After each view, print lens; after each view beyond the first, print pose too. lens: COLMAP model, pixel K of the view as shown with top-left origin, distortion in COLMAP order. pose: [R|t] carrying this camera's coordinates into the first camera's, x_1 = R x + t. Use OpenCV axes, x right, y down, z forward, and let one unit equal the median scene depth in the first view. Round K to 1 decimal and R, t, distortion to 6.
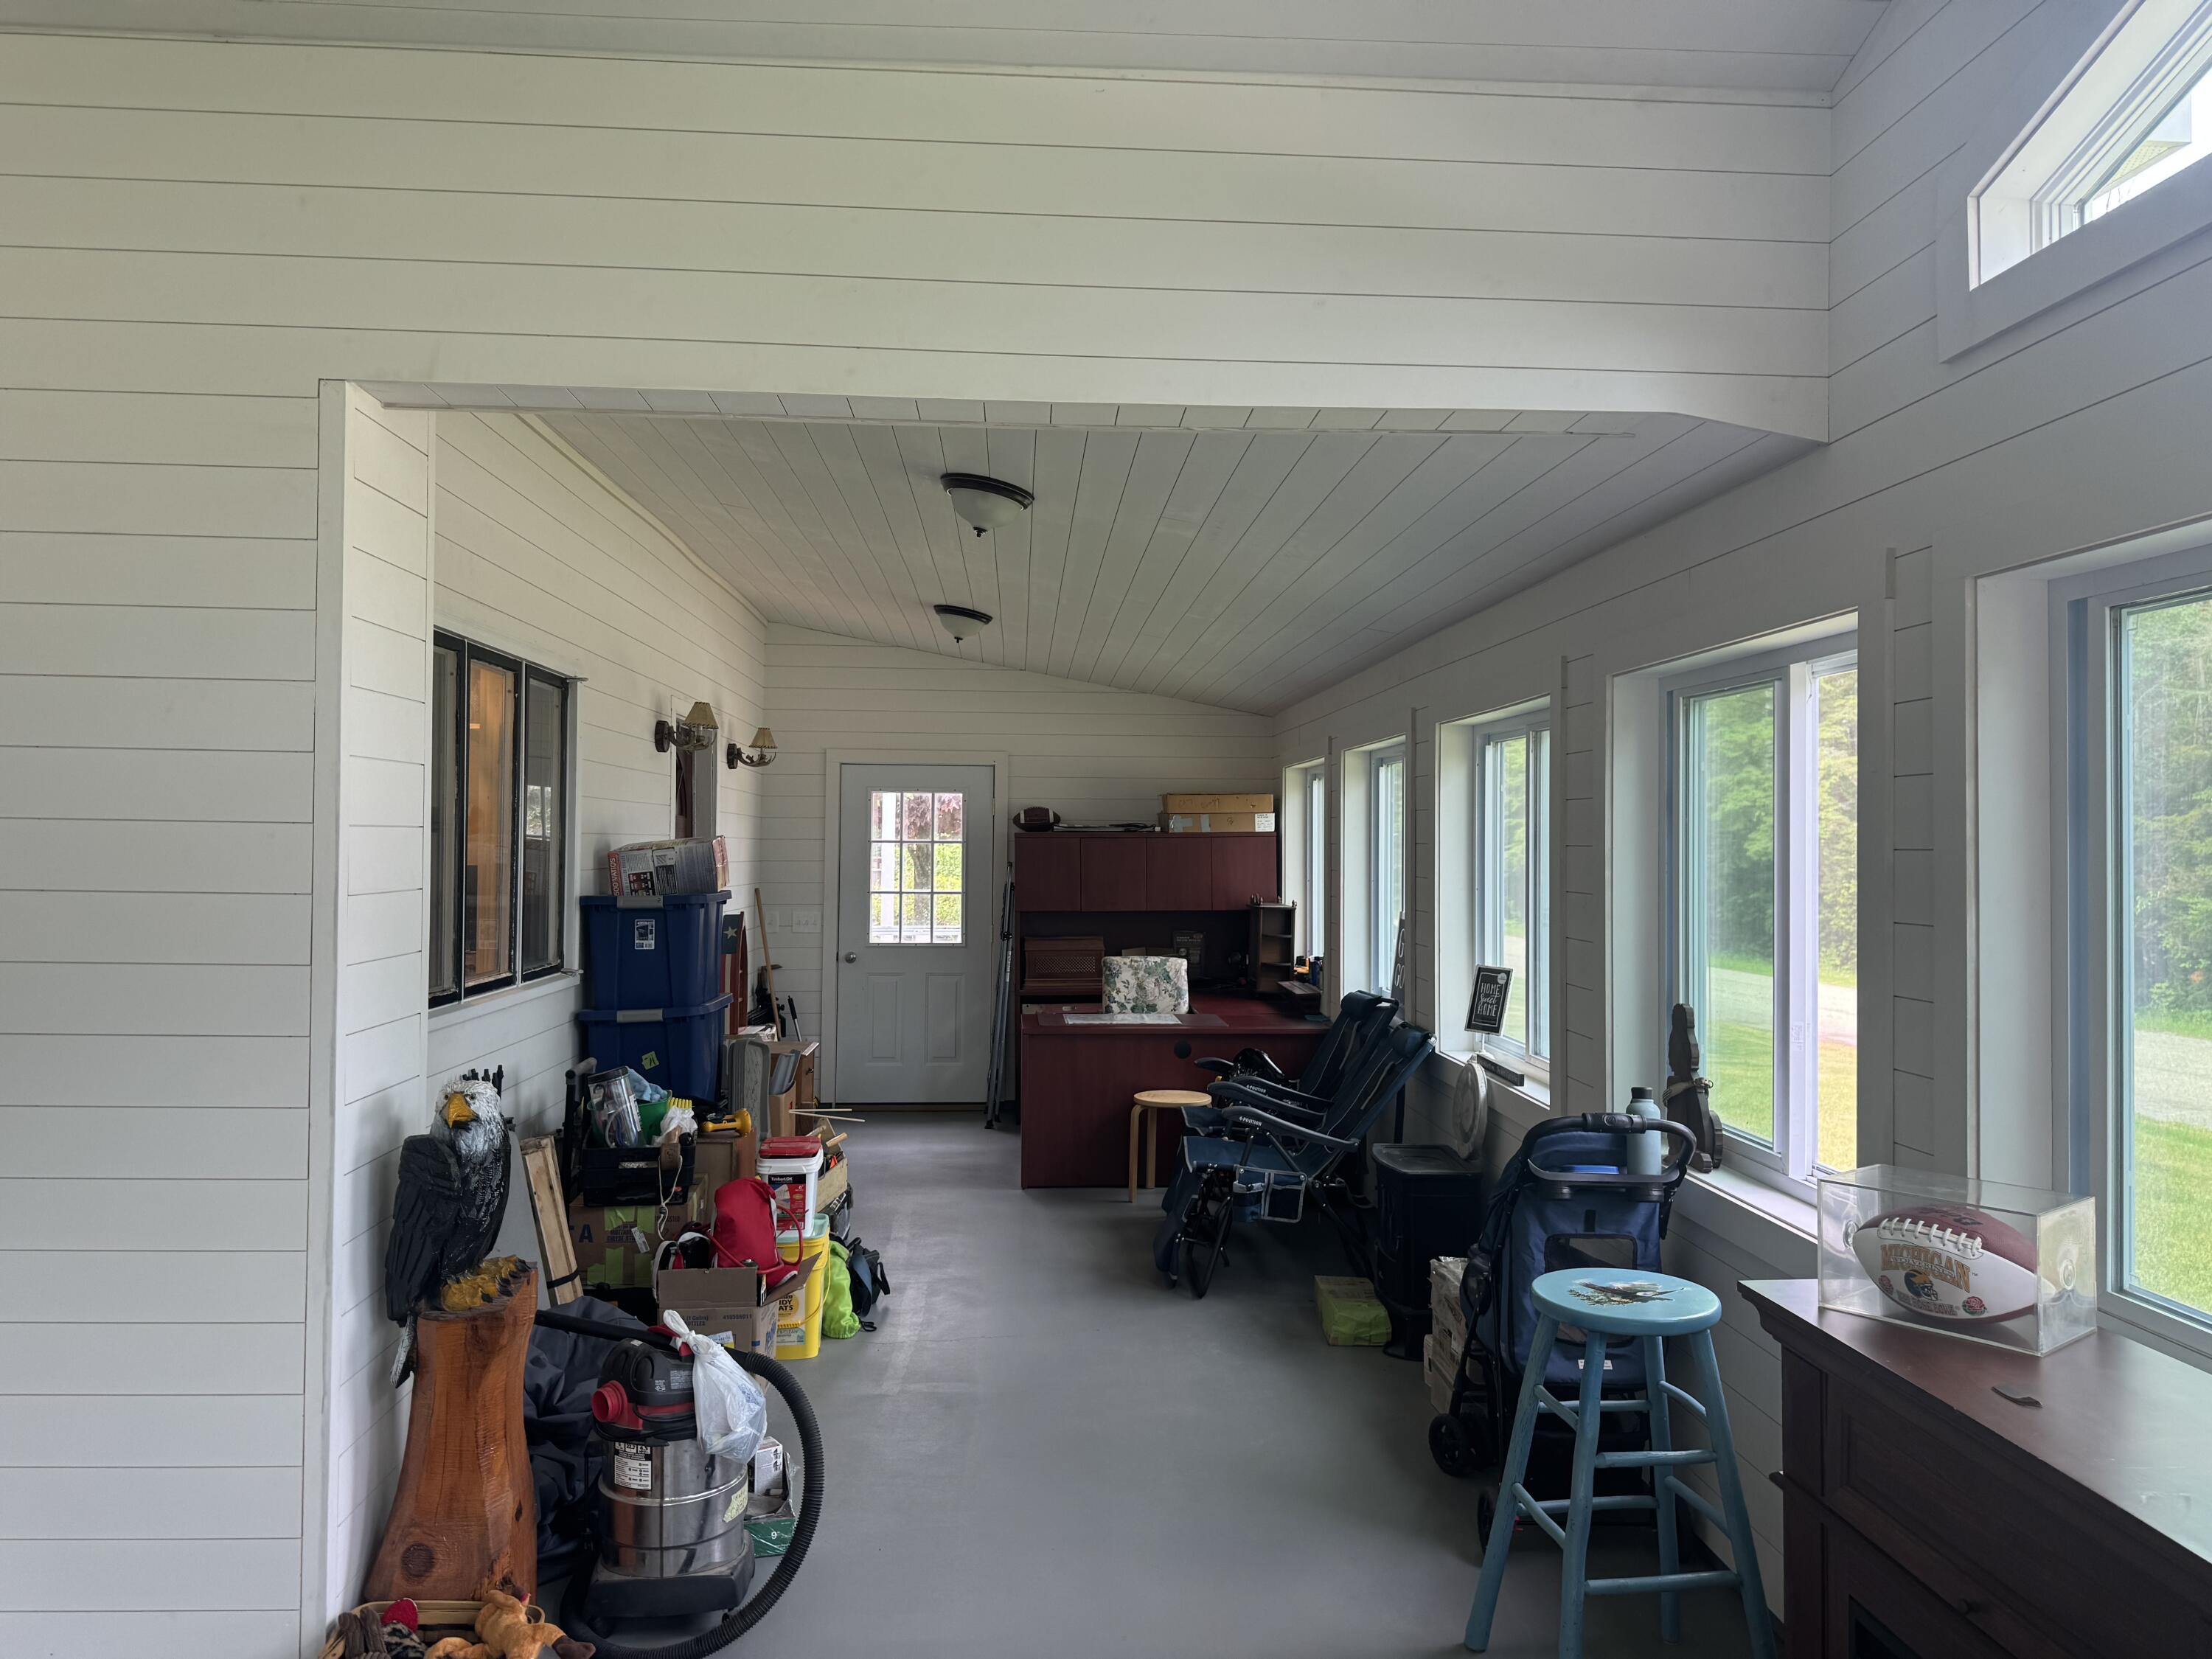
lens RADIAL K [[1542.8, 0, 1097.7], [0, 1542.8, 817.4], [0, 0, 1]] dist [0.048520, -0.003484]
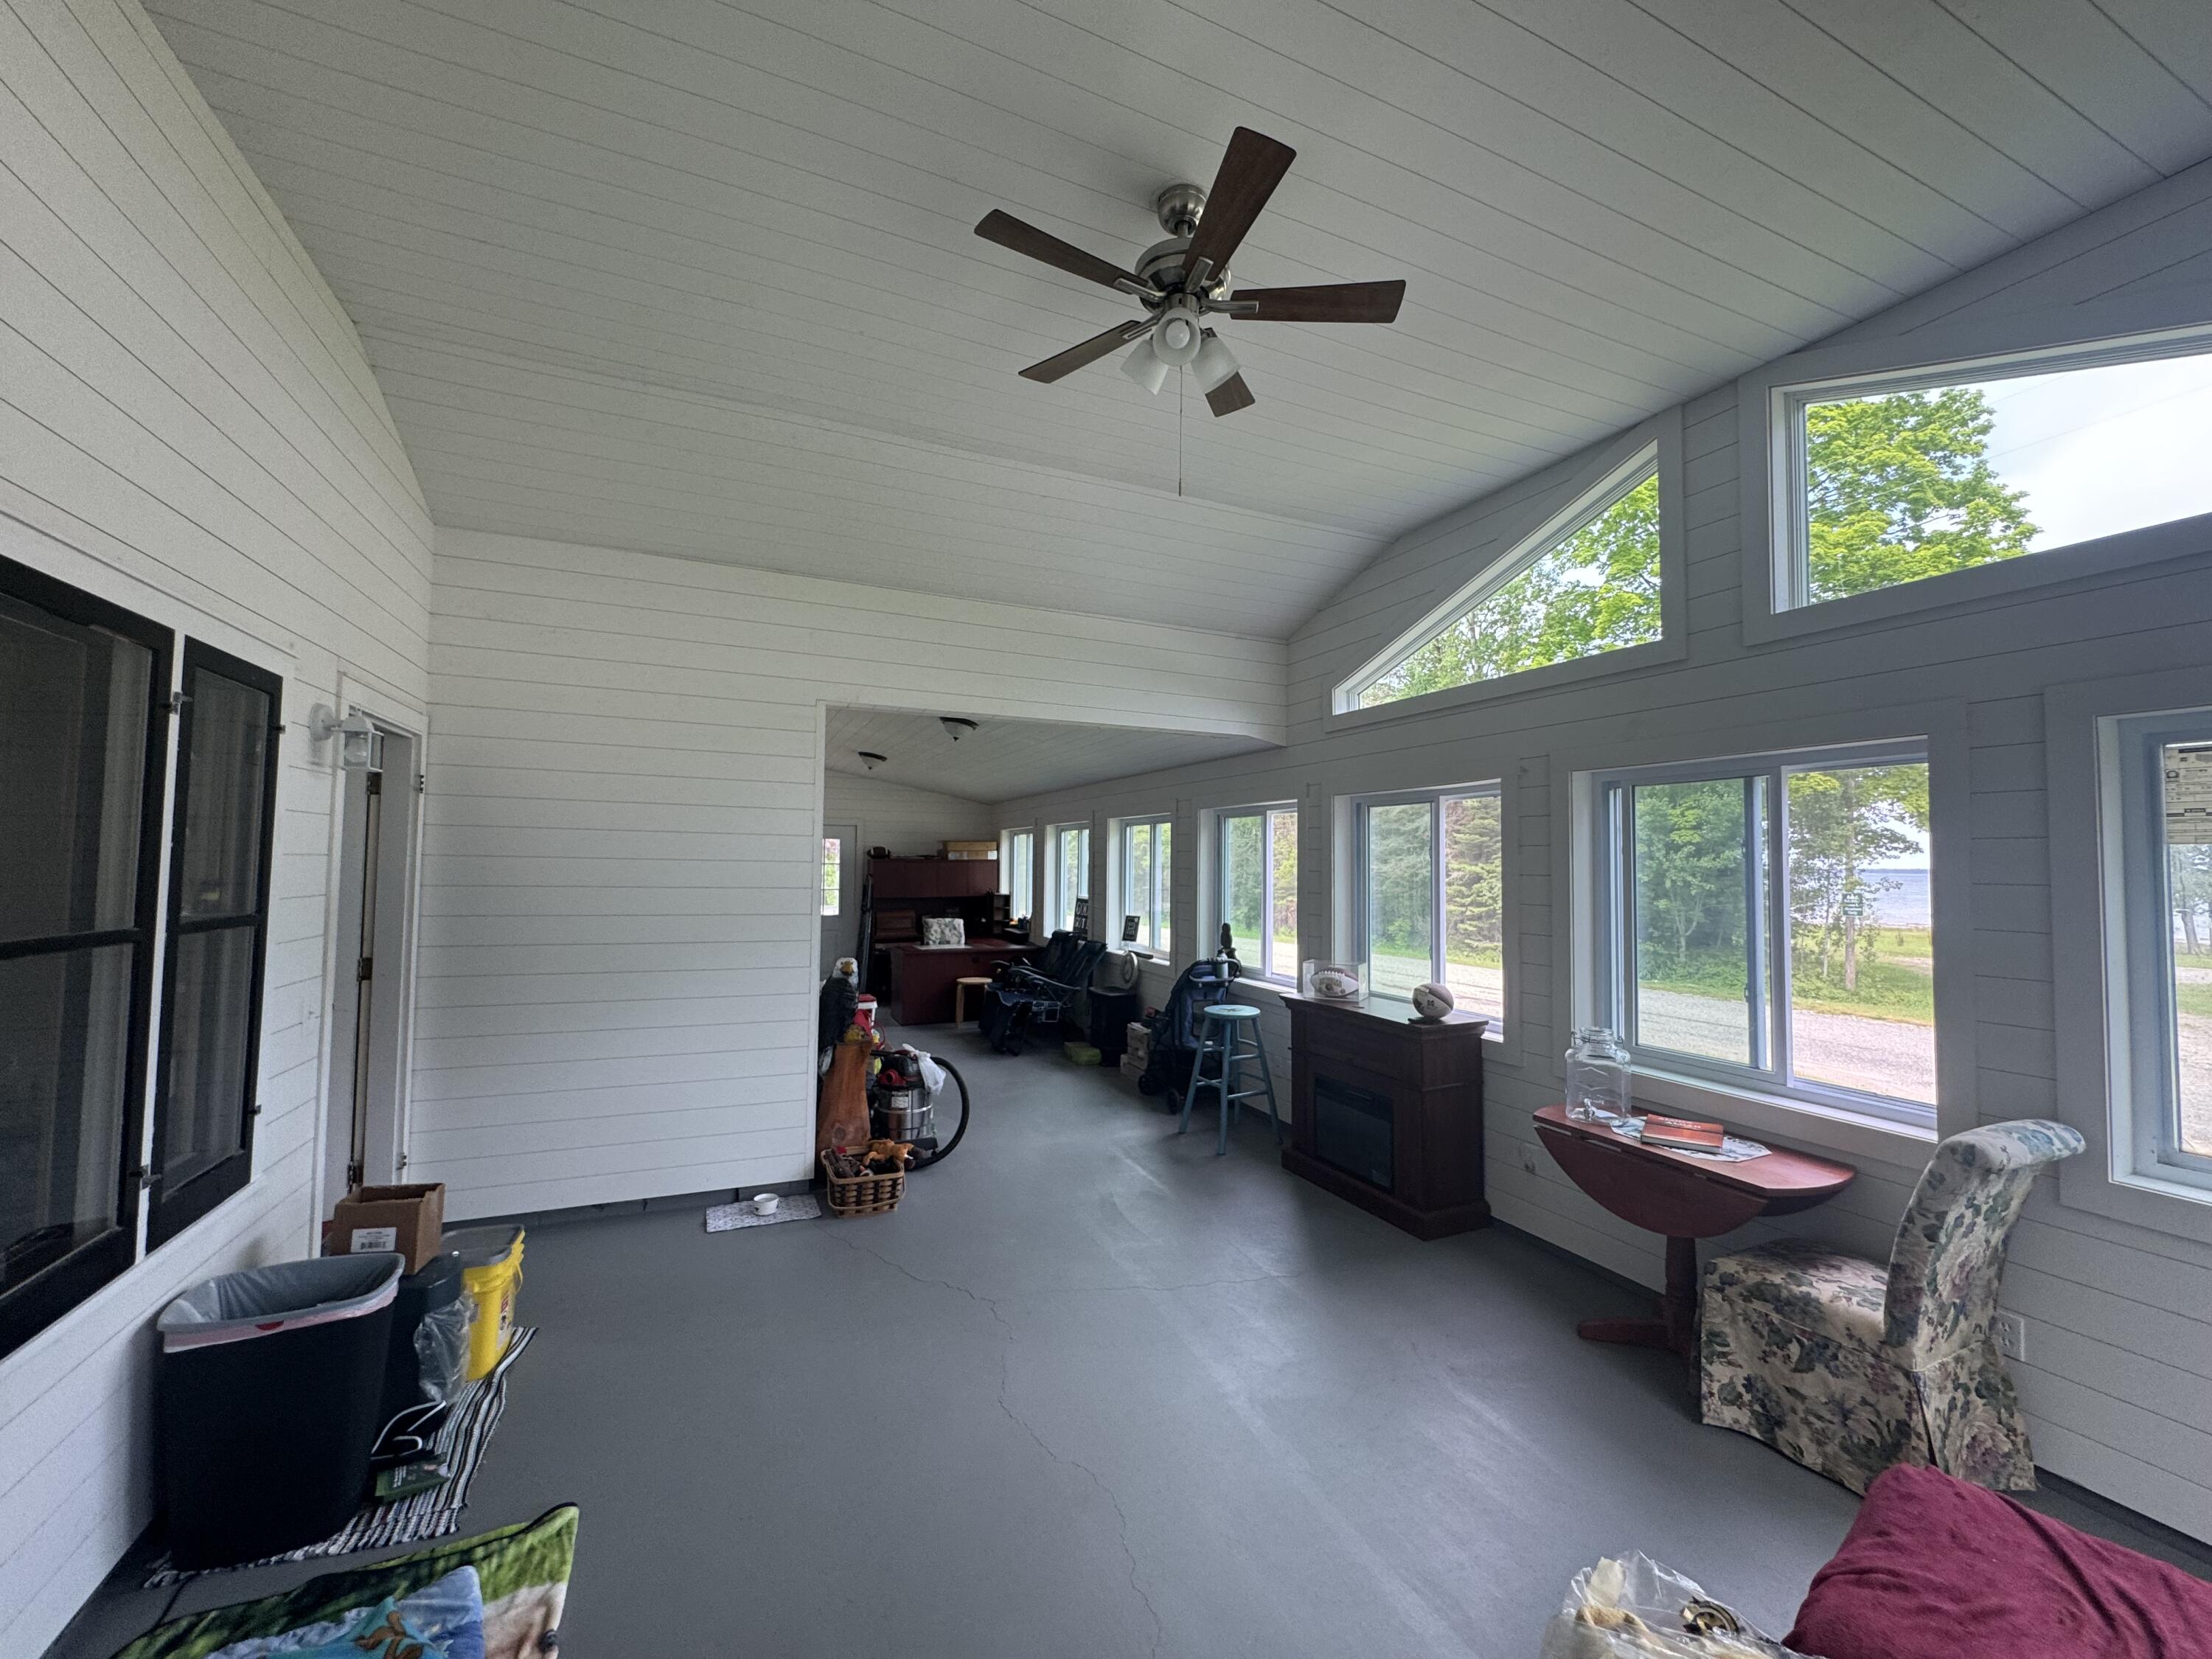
lens RADIAL K [[888.9, 0, 1109.9], [0, 888.9, 830.1], [0, 0, 1]] dist [0.000073, -0.000002]
pose [[0.927636, 0.016776, 0.373108, -0.326569], [-0.009682, 0.999735, -0.020880, -0.012216], [-0.373359, 0.015757, 0.927553, -0.338747]]
